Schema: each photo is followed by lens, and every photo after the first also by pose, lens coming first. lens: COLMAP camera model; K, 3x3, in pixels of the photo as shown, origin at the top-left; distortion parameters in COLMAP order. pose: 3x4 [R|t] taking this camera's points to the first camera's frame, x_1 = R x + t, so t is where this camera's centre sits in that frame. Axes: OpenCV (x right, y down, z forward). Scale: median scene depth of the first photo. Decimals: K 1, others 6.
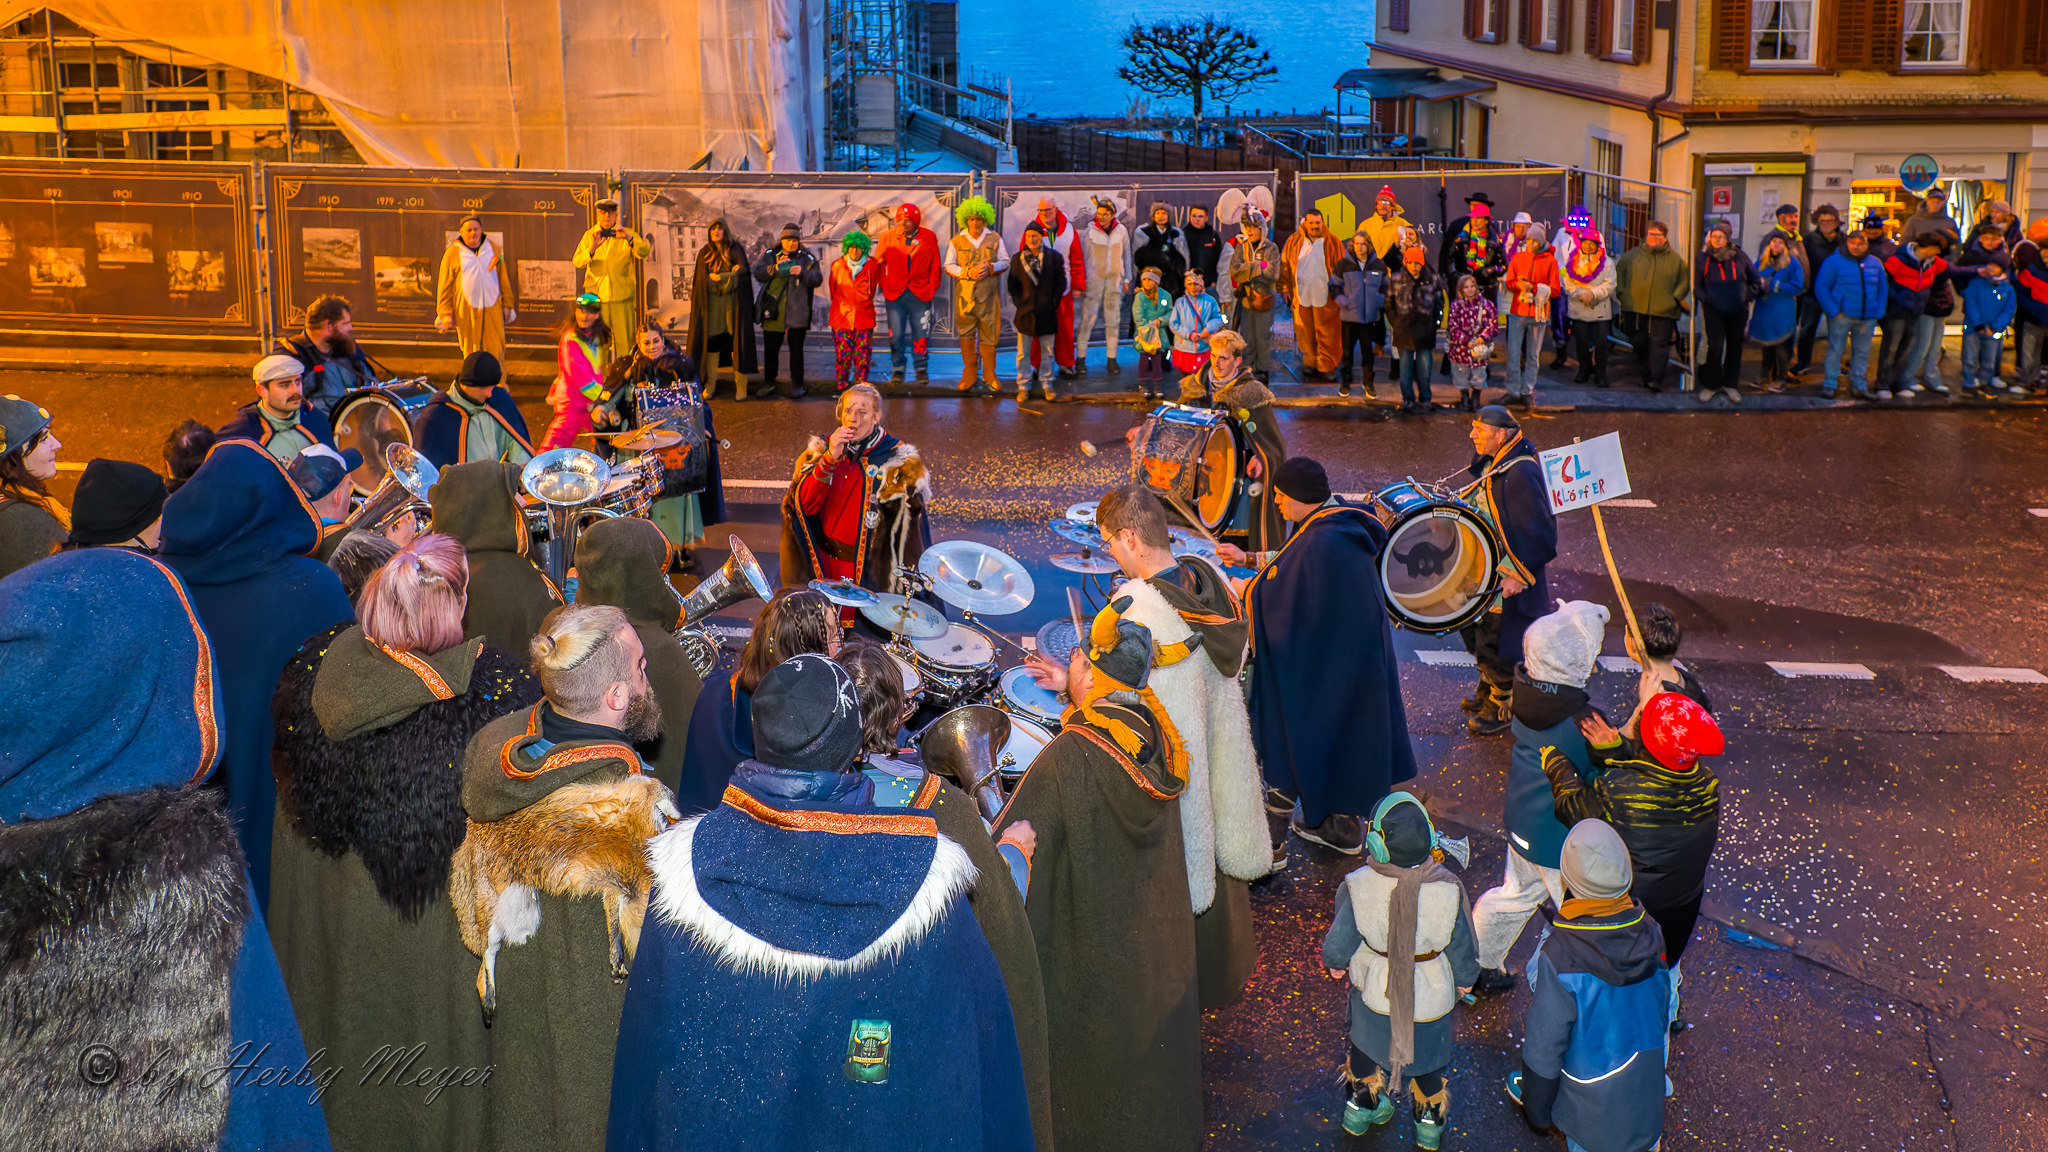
lens RADIAL K [[1569.1, 0, 1048.7], [0, 1569.1, 537.1], [0, 0, 1]] dist [0.001646, -0.011058]
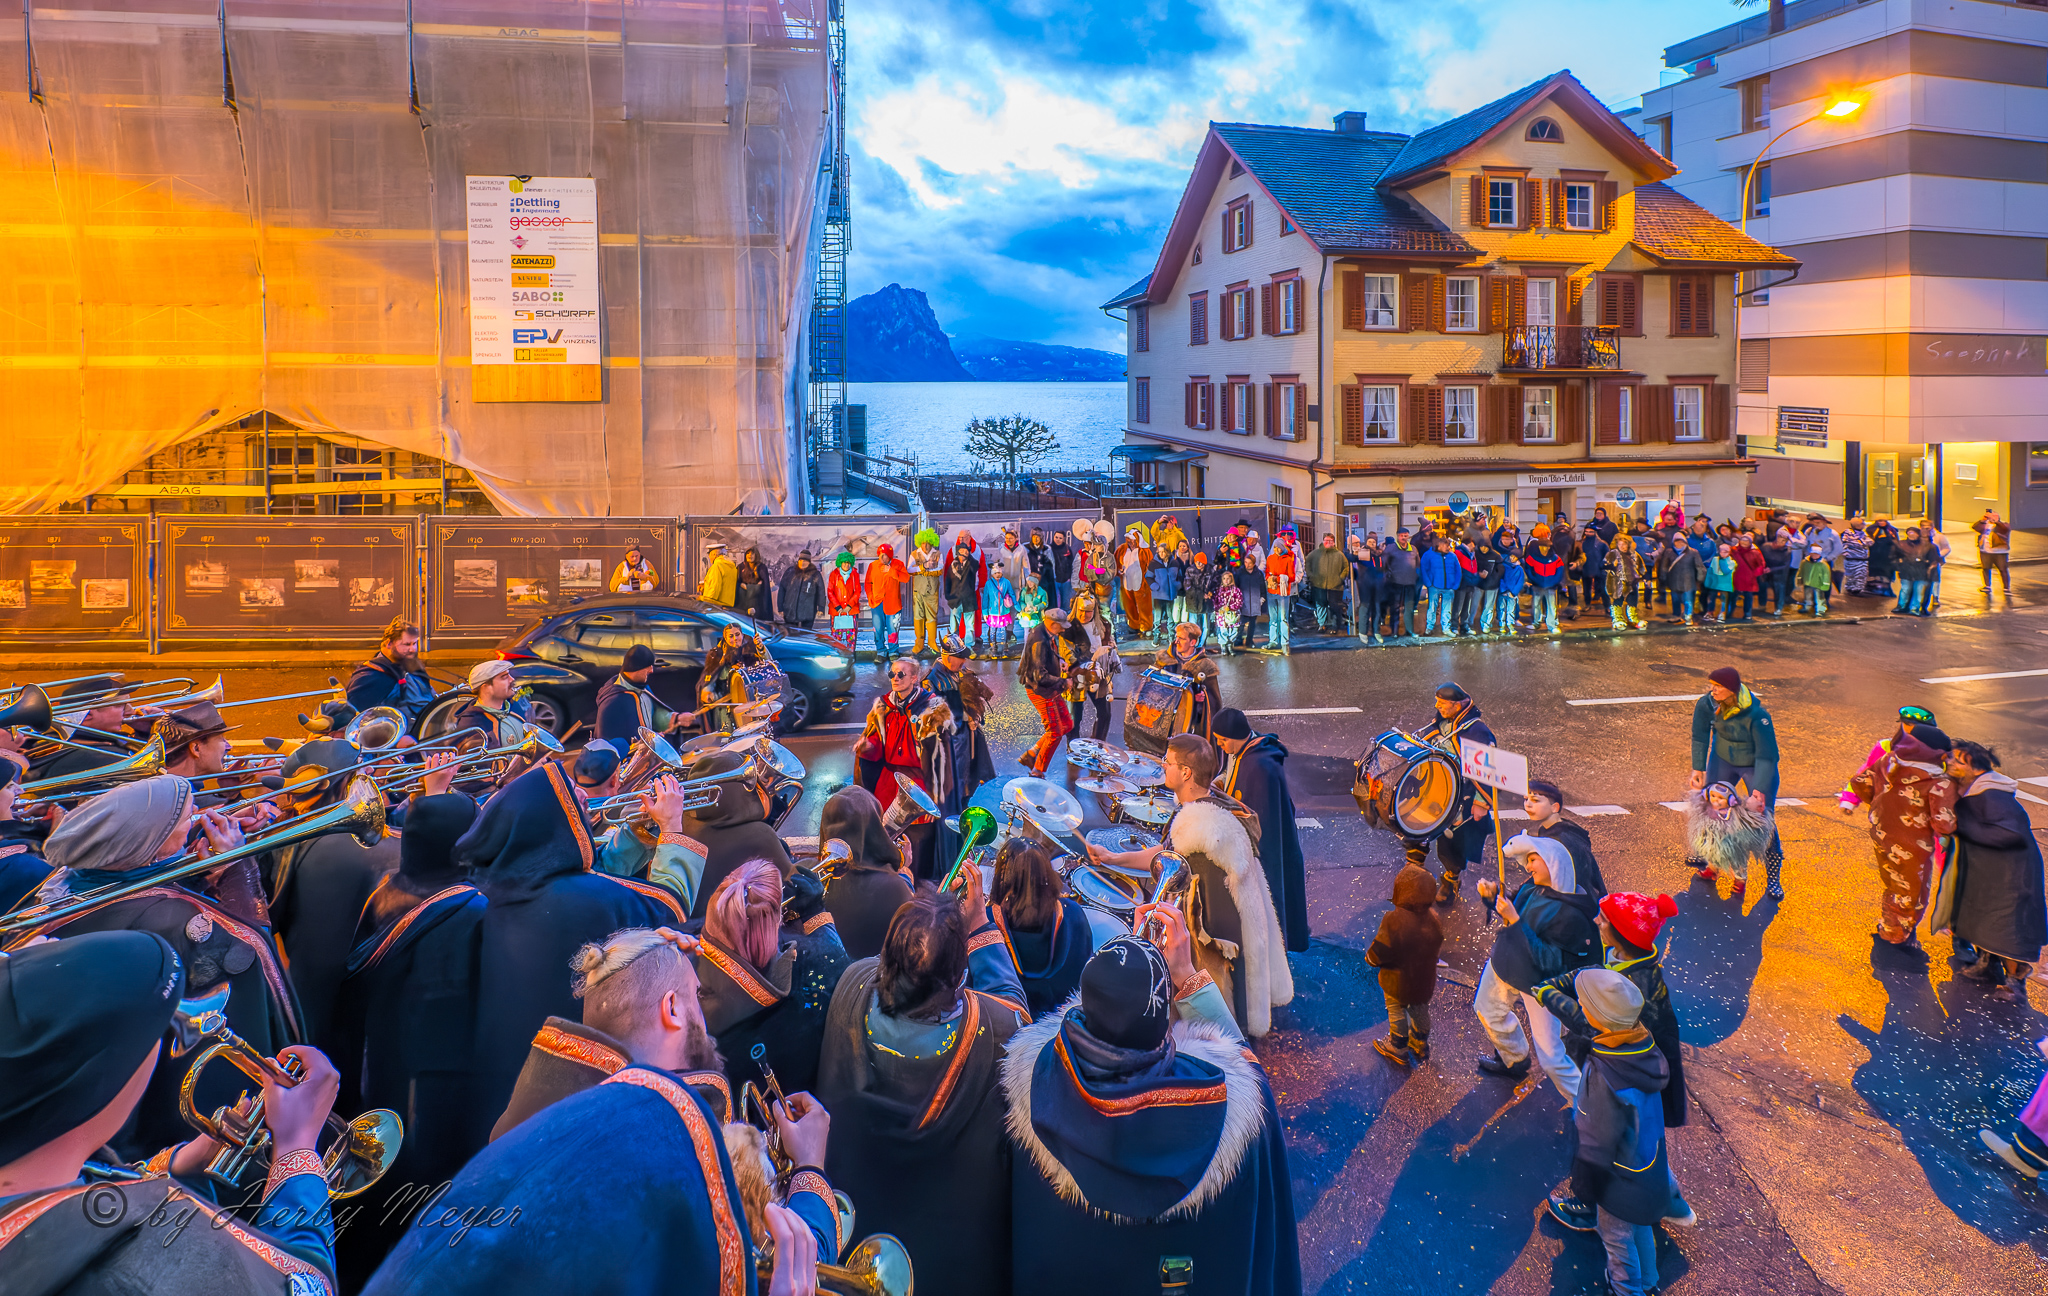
lens RADIAL K [[941.9, 0, 948.6], [0, 941.9, 571.5], [0, 0, 1]] dist [-0.014935, 0.002896]
pose [[0.988196, -0.027424, 0.150719, -0.141862], [0.050209, 0.987483, -0.149521, -0.032950], [-0.144732, 0.155323, 0.977204, 0.095188]]
